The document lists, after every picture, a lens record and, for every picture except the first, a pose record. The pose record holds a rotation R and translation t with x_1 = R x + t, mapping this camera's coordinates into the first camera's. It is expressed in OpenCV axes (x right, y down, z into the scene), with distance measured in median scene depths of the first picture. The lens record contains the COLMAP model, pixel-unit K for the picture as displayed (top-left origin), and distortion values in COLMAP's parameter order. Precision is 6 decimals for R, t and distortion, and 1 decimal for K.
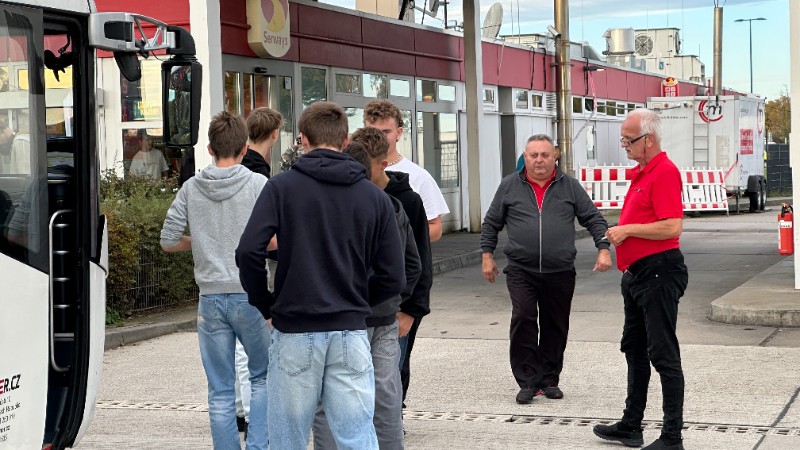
lens RADIAL K [[1790.4, 0, 400.0], [0, 1790.4, 225.0], [0, 0, 1]] dist [-0.528767, 7.430508]
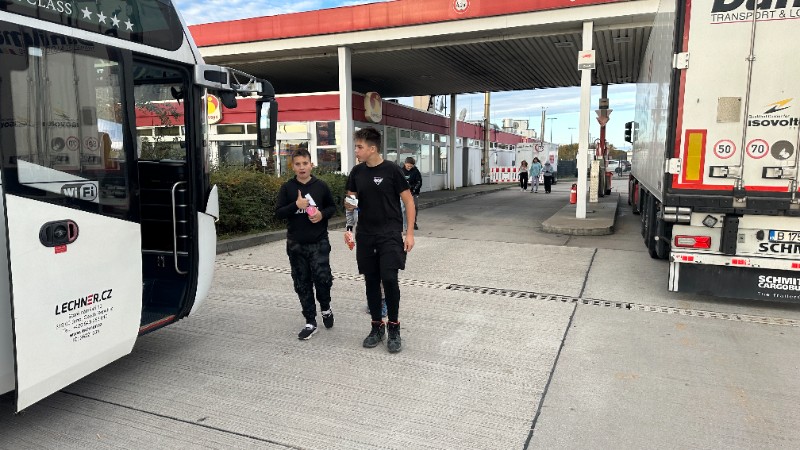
lens RADIAL K [[537.5, 0, 398.7], [0, 537.5, 241.2], [0, 0, 1]] dist [-0.000219, -0.000335]
pose [[0.997297, 0.029520, -0.067287, 0.018152], [-0.022300, 0.994155, 0.105632, -0.003437], [0.070012, -0.103846, 0.992126, 0.156219]]
